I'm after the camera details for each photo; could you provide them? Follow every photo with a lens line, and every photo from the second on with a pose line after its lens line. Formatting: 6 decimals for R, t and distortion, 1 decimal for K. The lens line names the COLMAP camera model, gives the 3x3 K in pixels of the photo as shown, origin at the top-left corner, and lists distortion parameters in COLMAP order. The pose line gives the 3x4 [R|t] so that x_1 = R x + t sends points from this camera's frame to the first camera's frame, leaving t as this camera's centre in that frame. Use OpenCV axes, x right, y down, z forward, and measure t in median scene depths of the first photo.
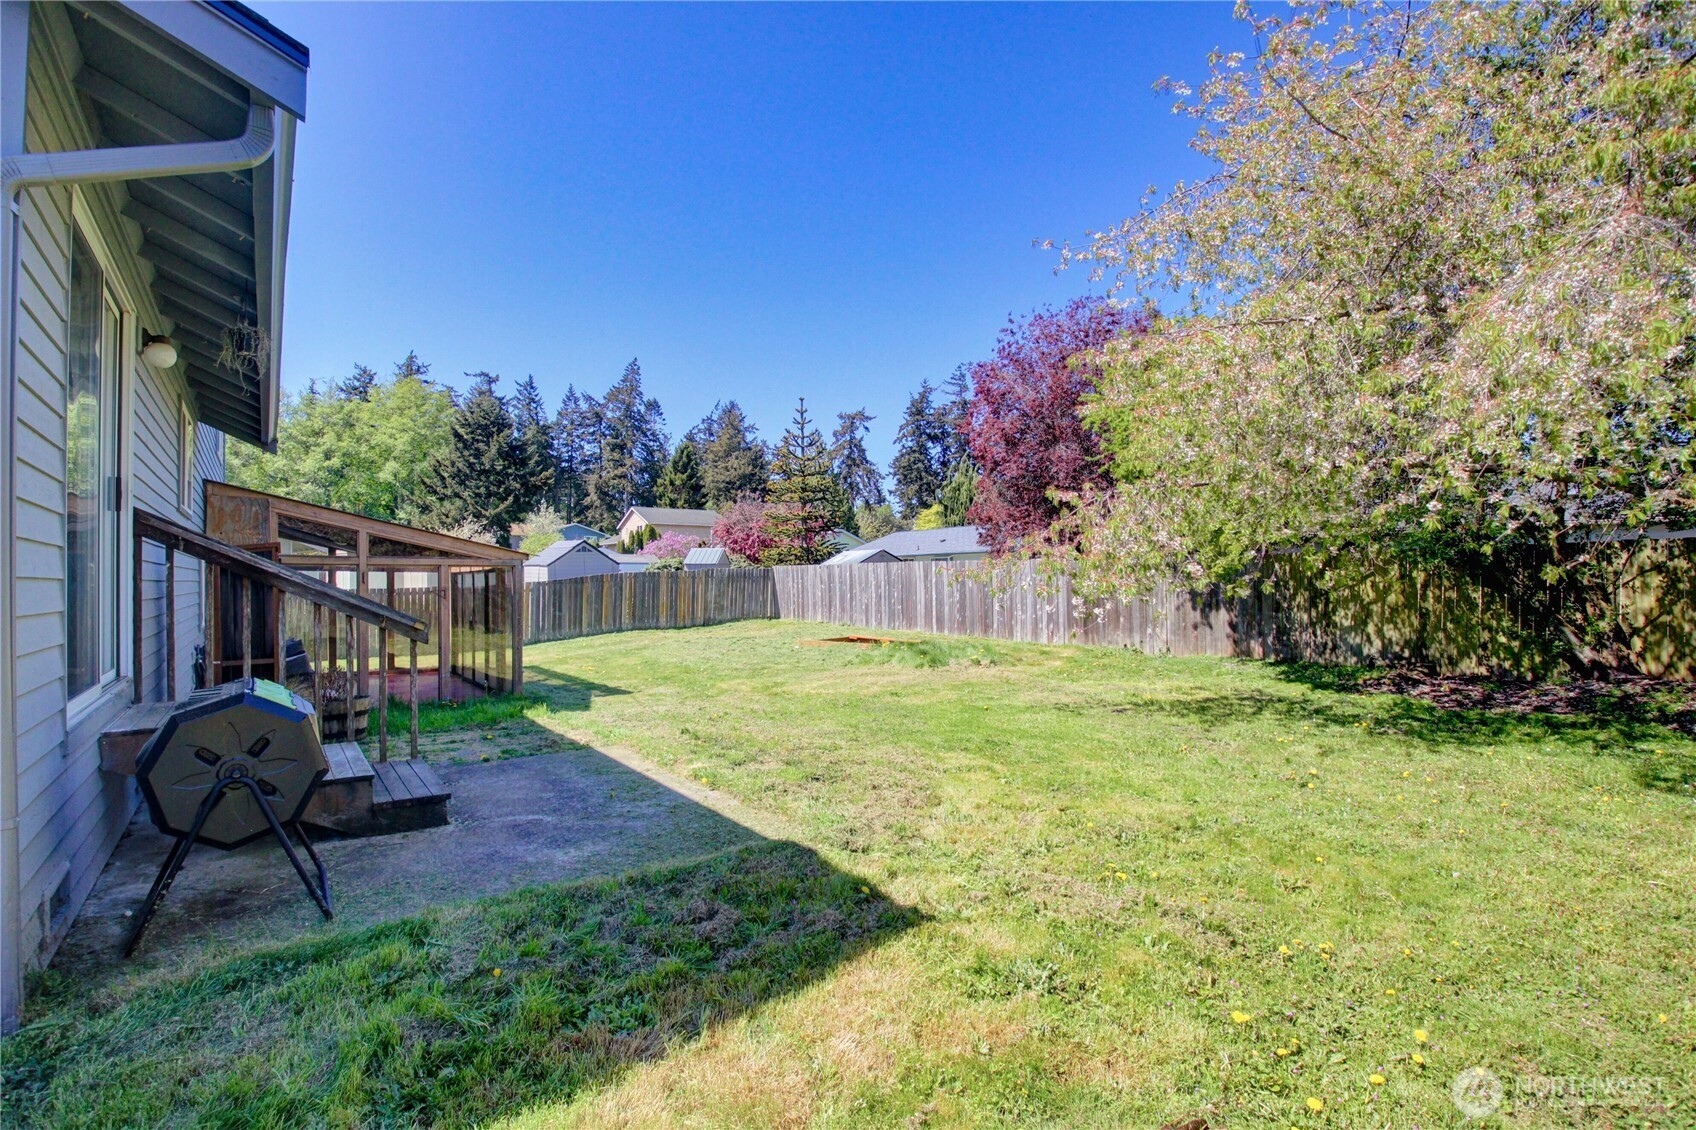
lens RADIAL K [[783.5, 0, 841.4], [0, 783.5, 575.2], [0, 0, 1]] dist [0.019336, -0.033004]
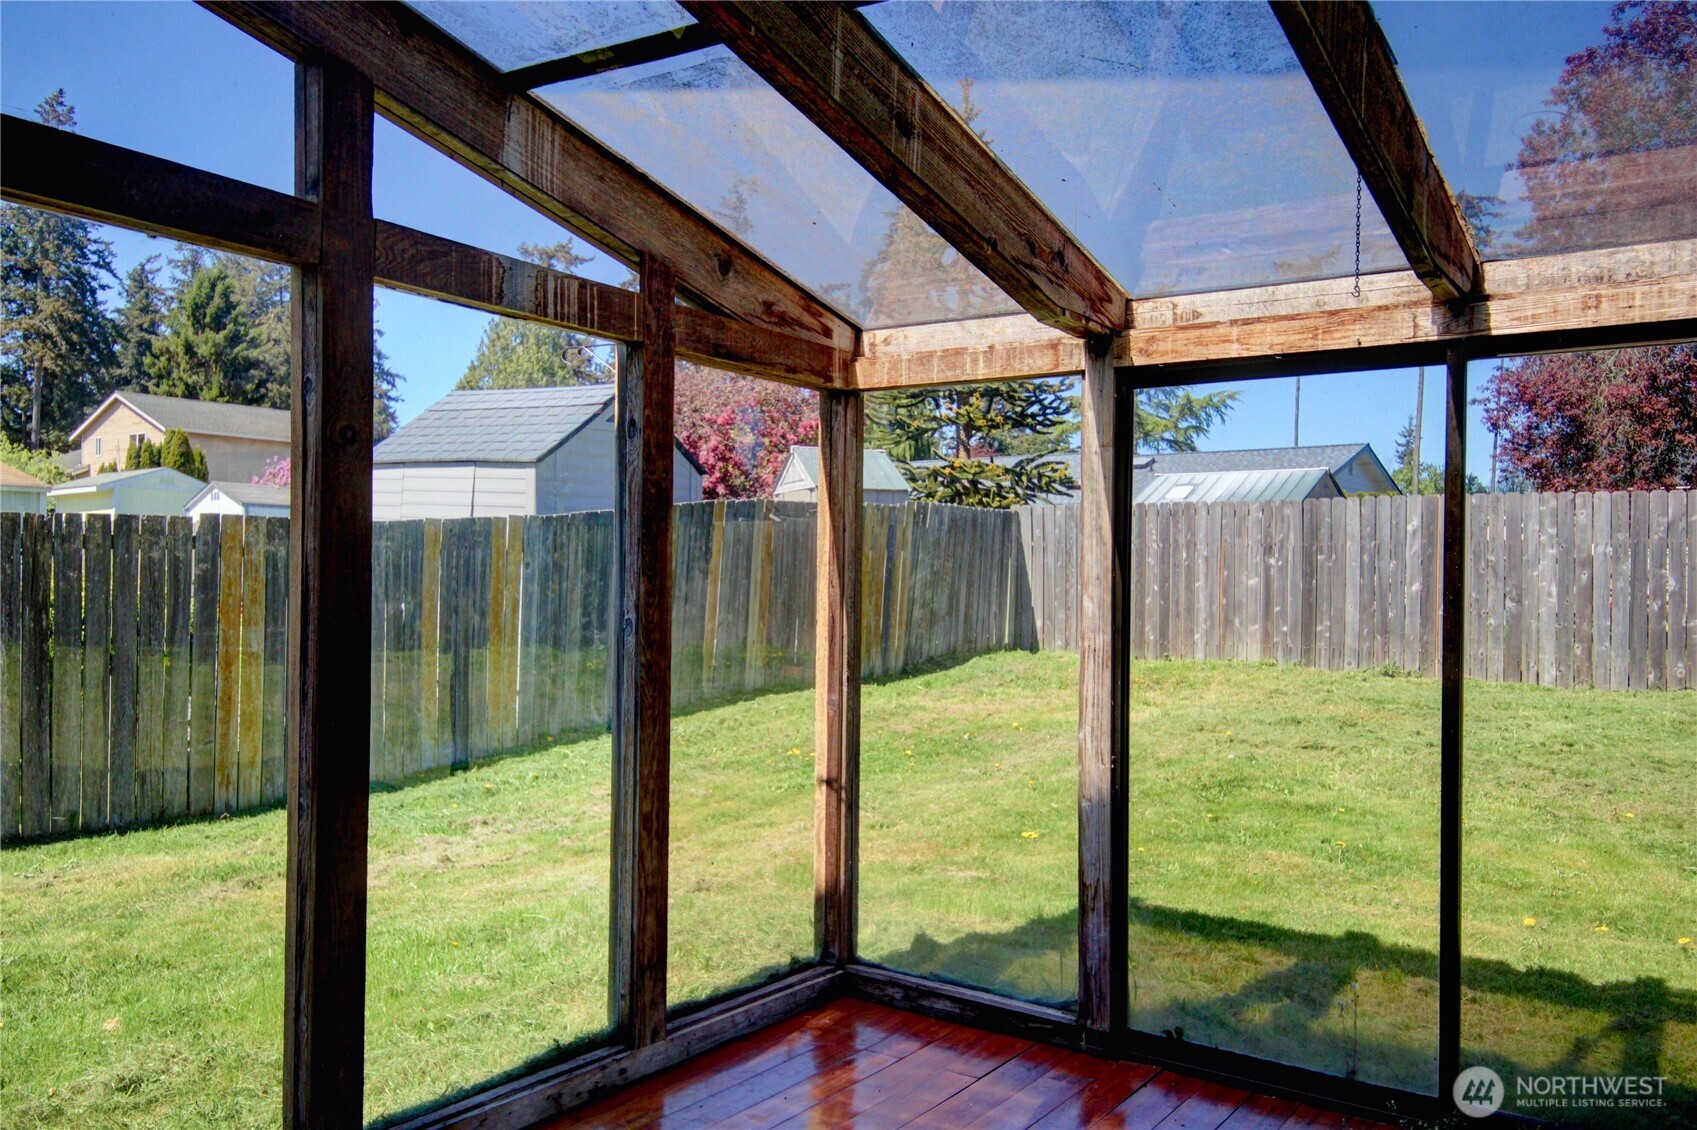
lens RADIAL K [[1325.9, 0, 834.0], [0, 1325.9, 577.3], [0, 0, 1]] dist [0.062029, -0.070277]
pose [[0.950580, 0.019503, 0.309868, -0.212053], [-0.022166, 0.999741, 0.005077, 0.012046], [-0.309689, -0.011695, 0.950766, 0.262100]]
